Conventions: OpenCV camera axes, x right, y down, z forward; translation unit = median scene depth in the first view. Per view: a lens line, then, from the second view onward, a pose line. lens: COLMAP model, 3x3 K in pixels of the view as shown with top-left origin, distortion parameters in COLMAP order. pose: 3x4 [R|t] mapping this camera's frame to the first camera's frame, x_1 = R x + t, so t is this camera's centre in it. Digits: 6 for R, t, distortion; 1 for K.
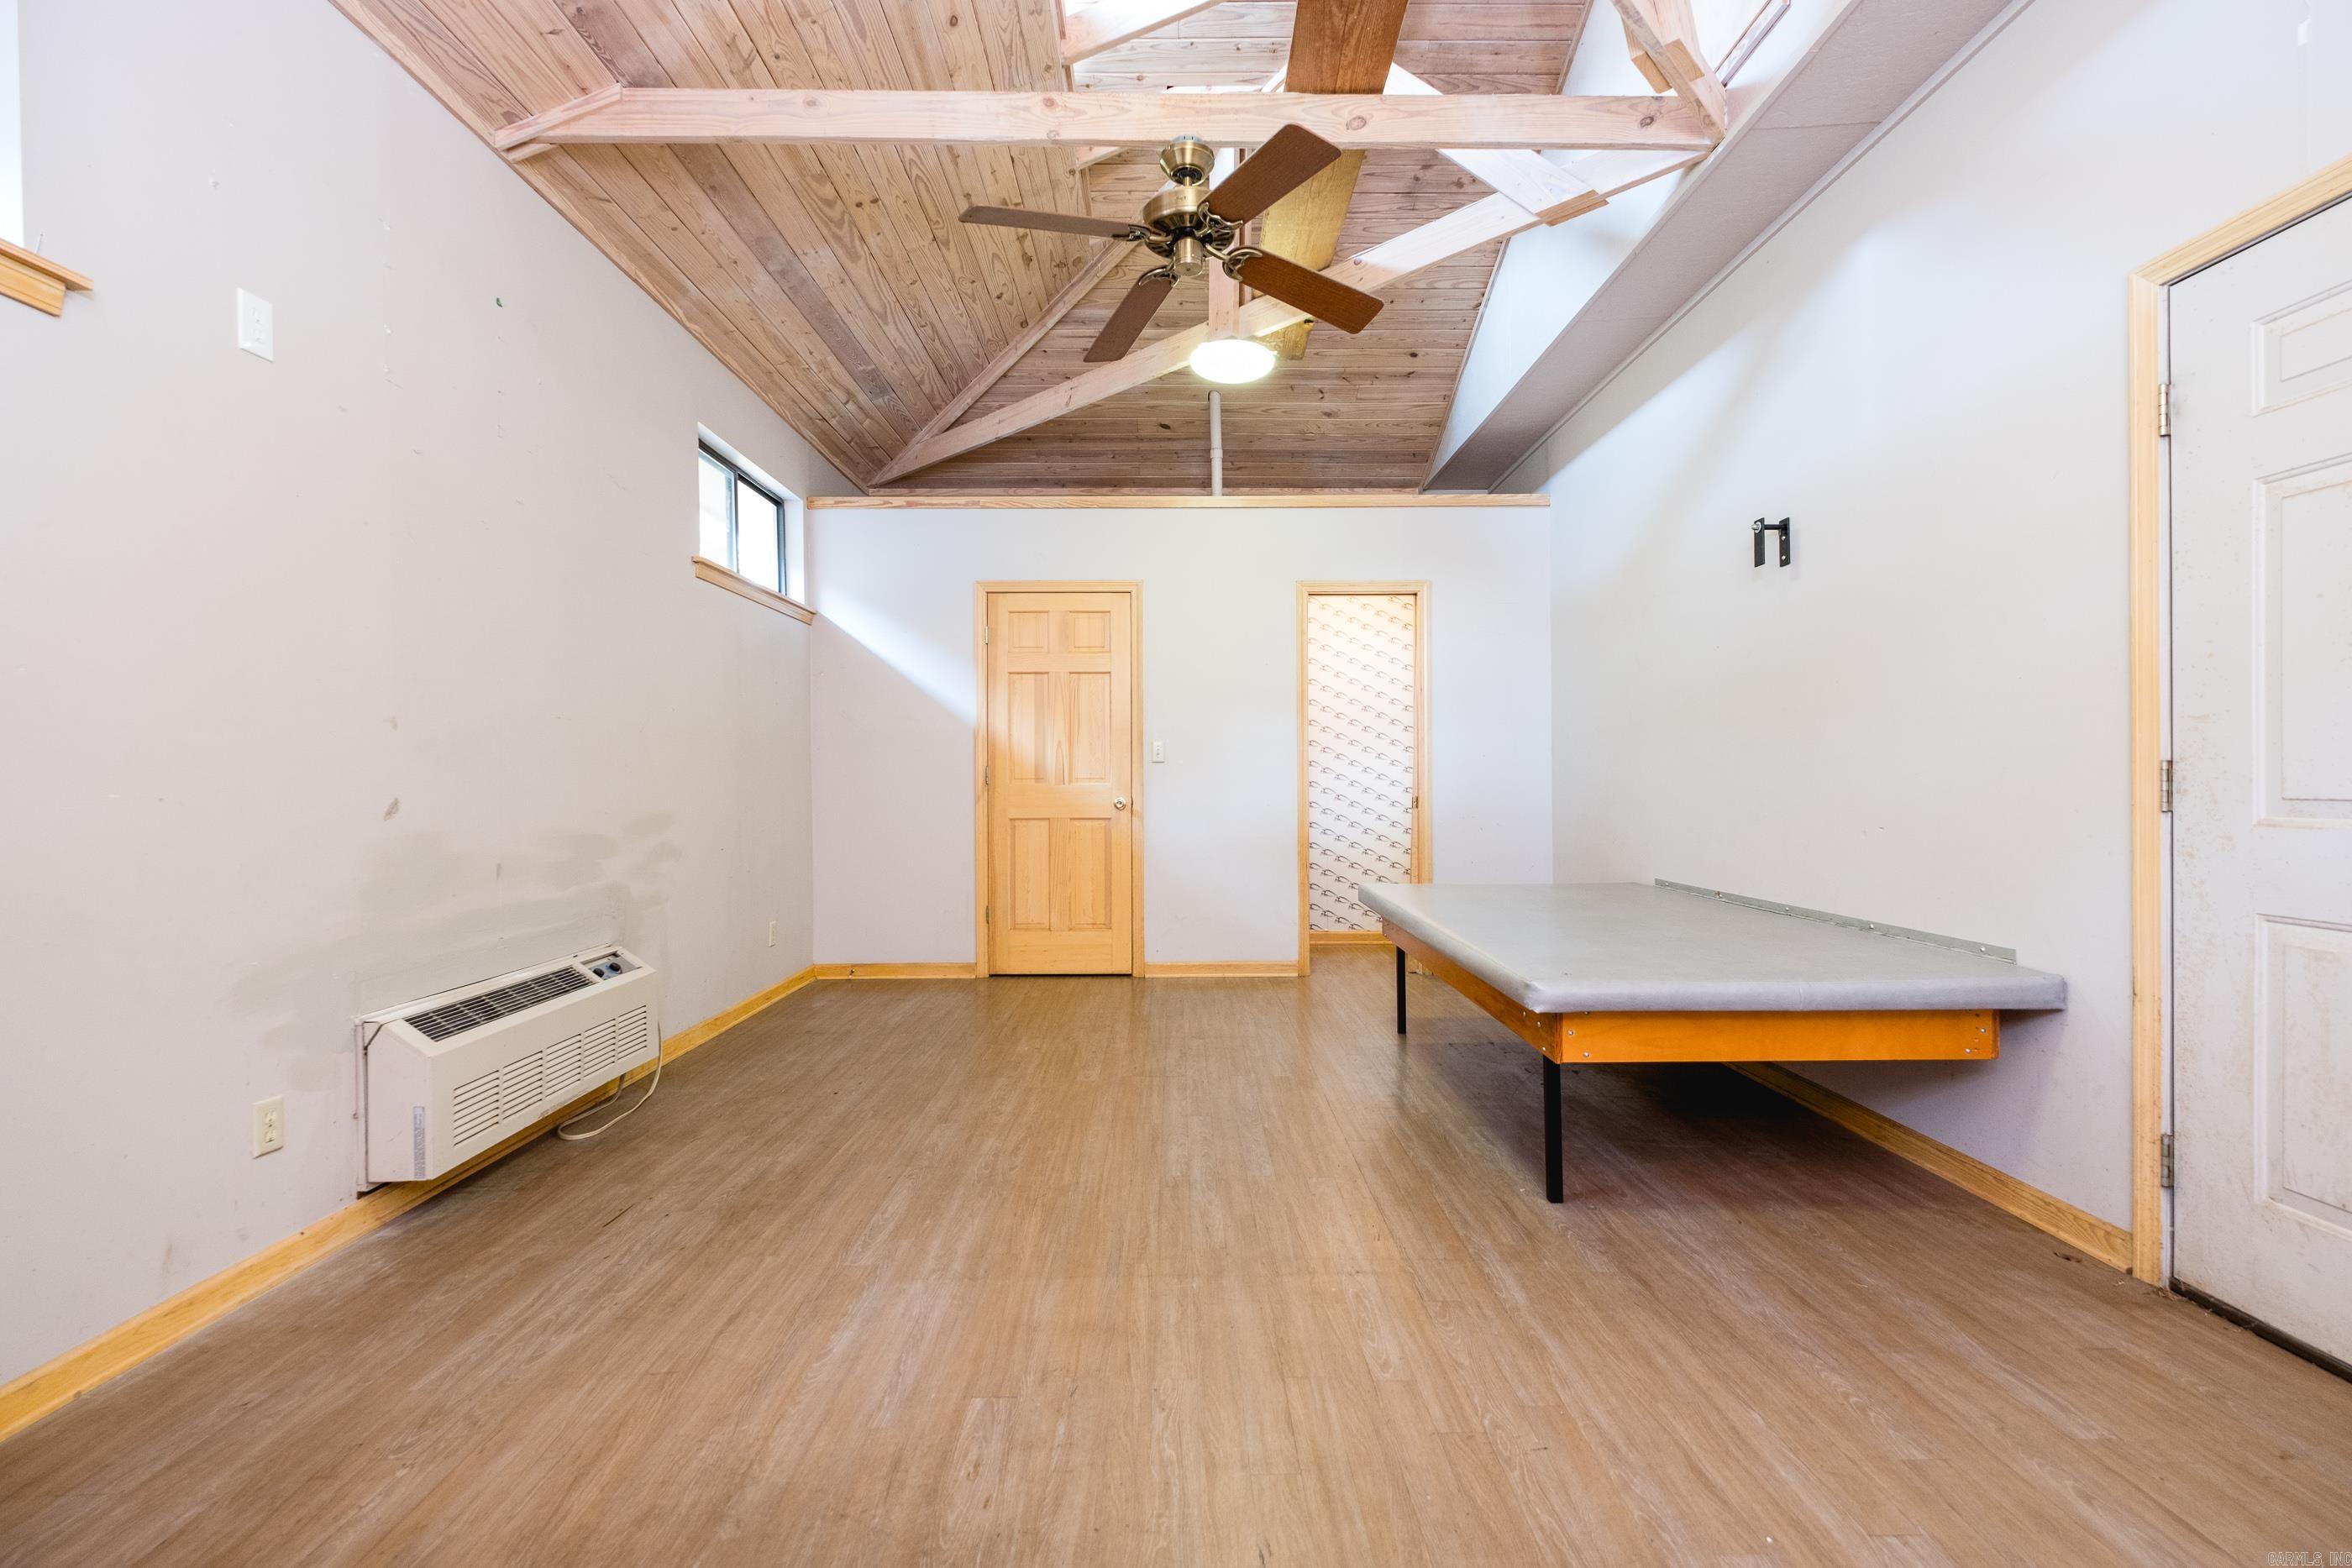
lens RADIAL K [[1042.7, 0, 1189.9], [0, 1042.7, 789.2], [0, 0, 1]] dist [0.010028, -0.008822]
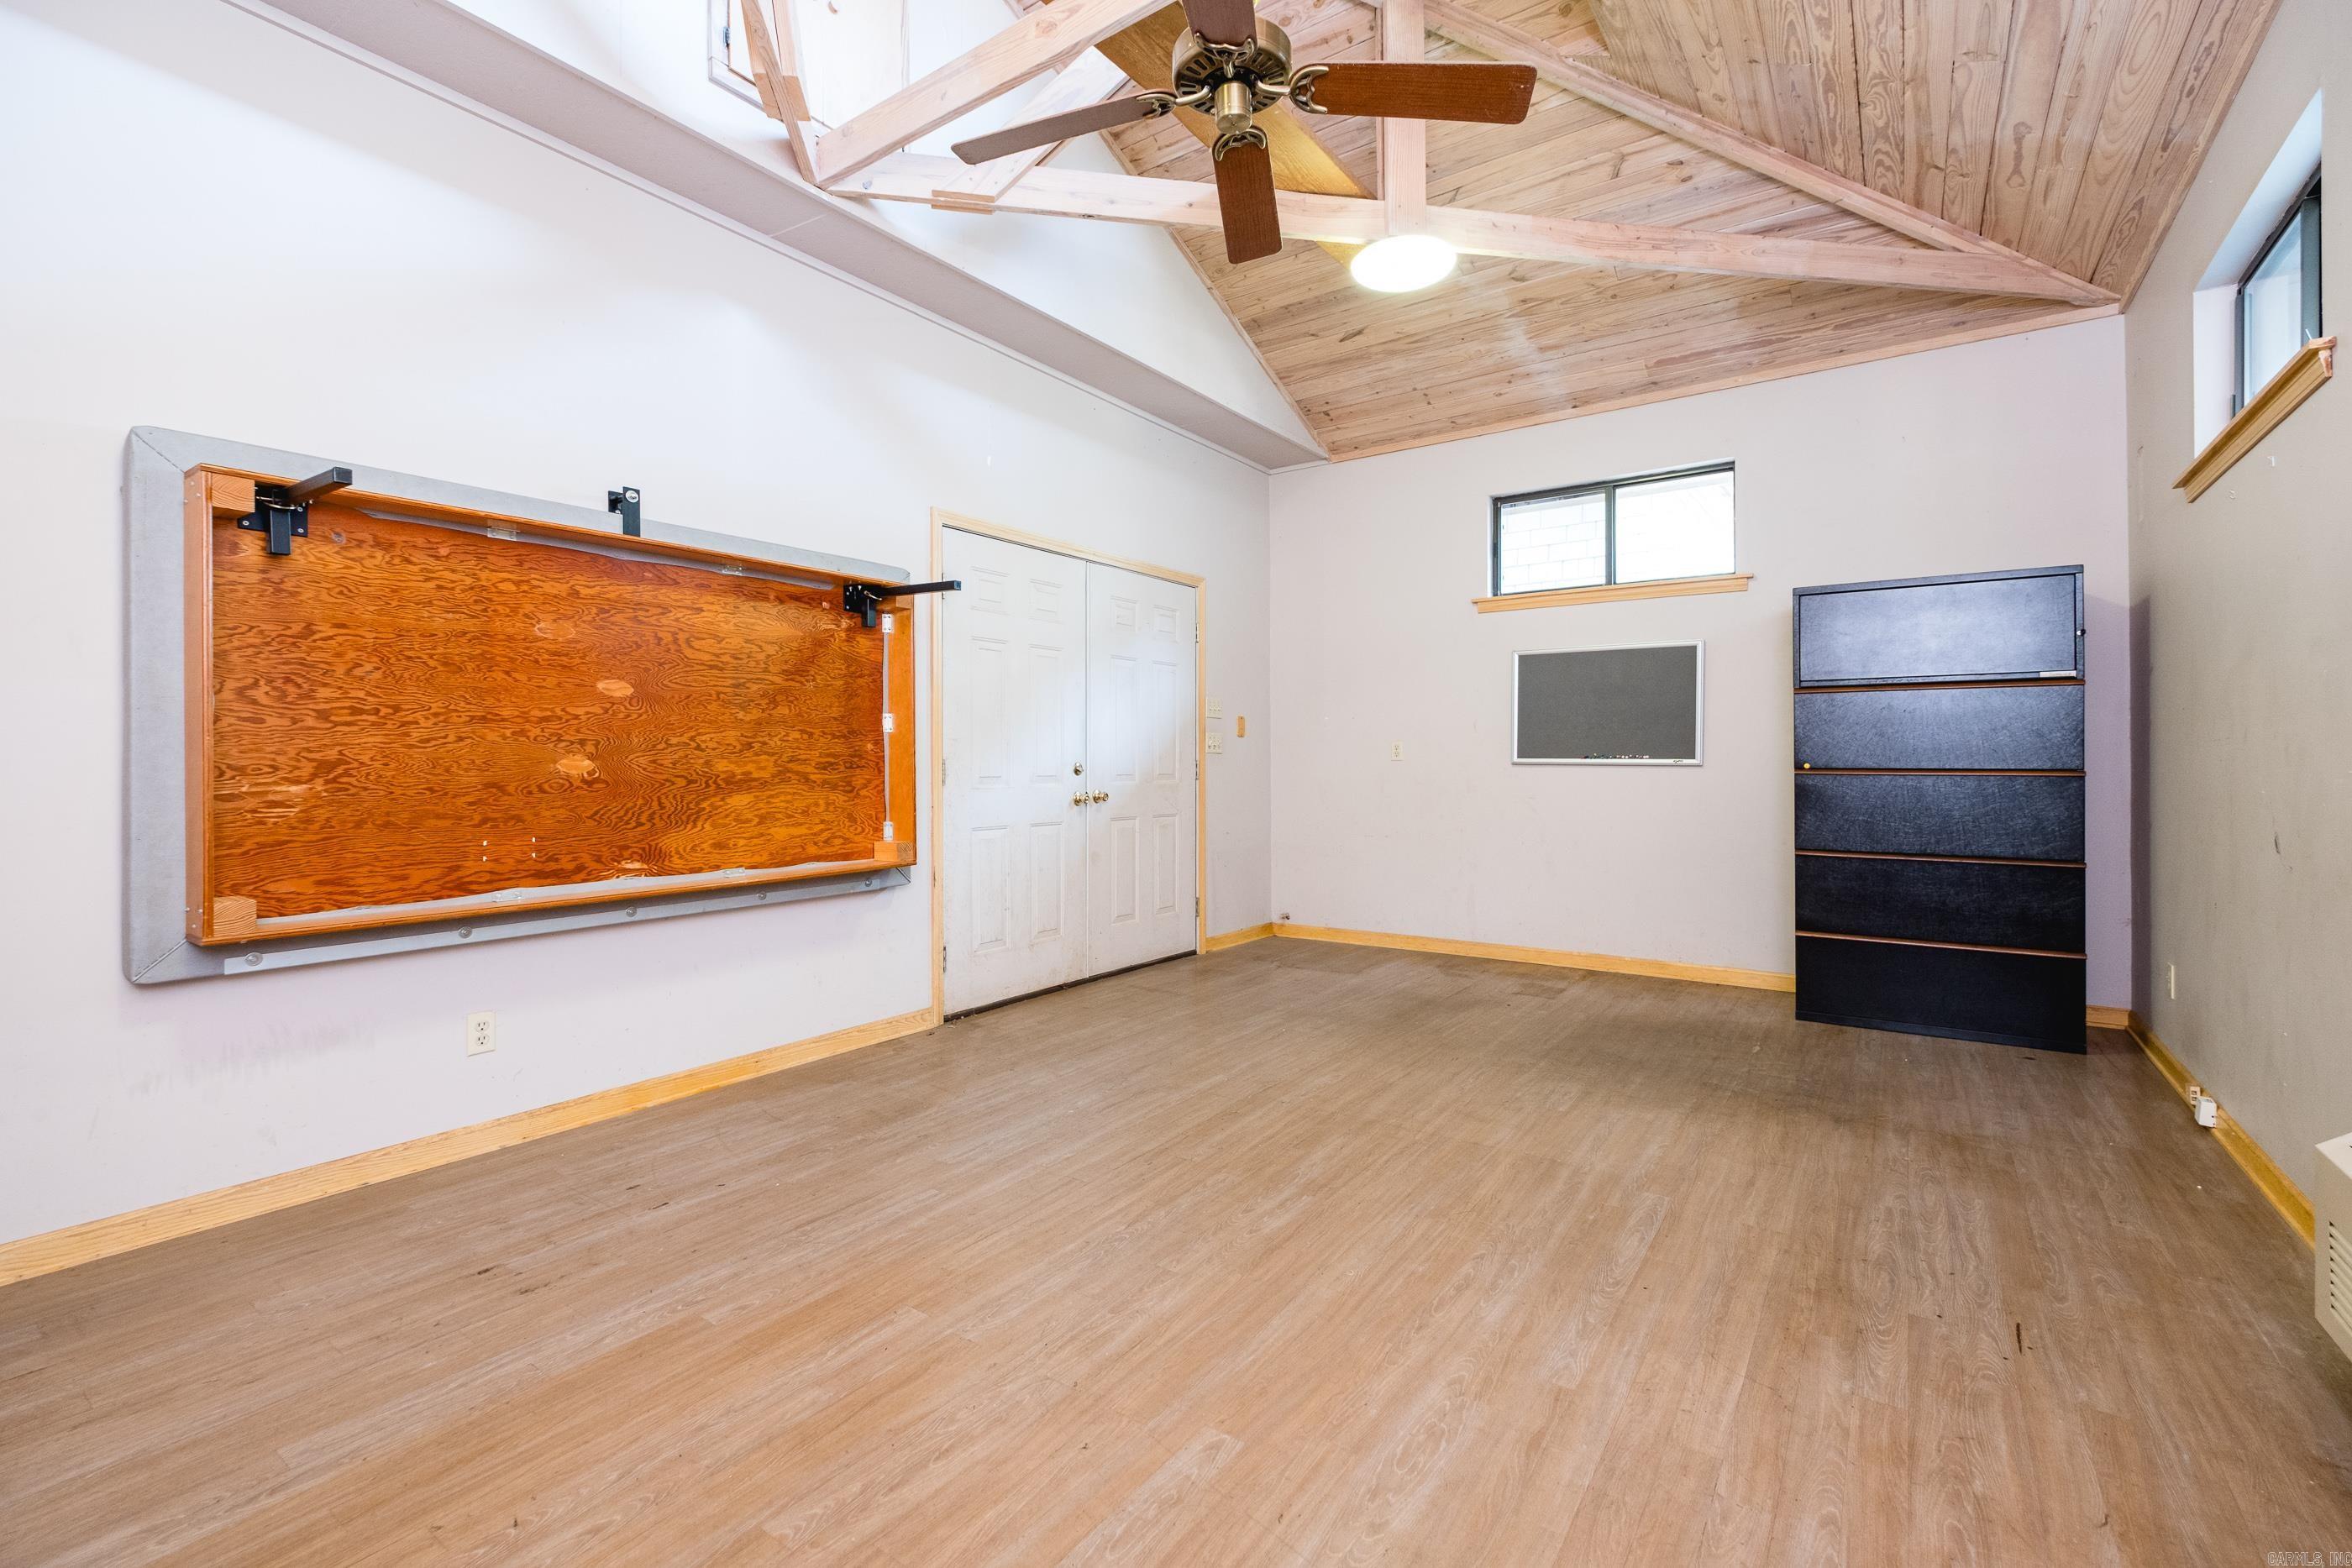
lens RADIAL K [[1042.7, 0, 1189.9], [0, 1042.7, 789.2], [0, 0, 1]] dist [0.010028, -0.008822]
pose [[-0.820124, -0.004688, 0.572166, -0.546197], [0.015351, 0.999426, 0.030193, -0.018889], [-0.571980, 0.033545, -0.819582, 2.186177]]
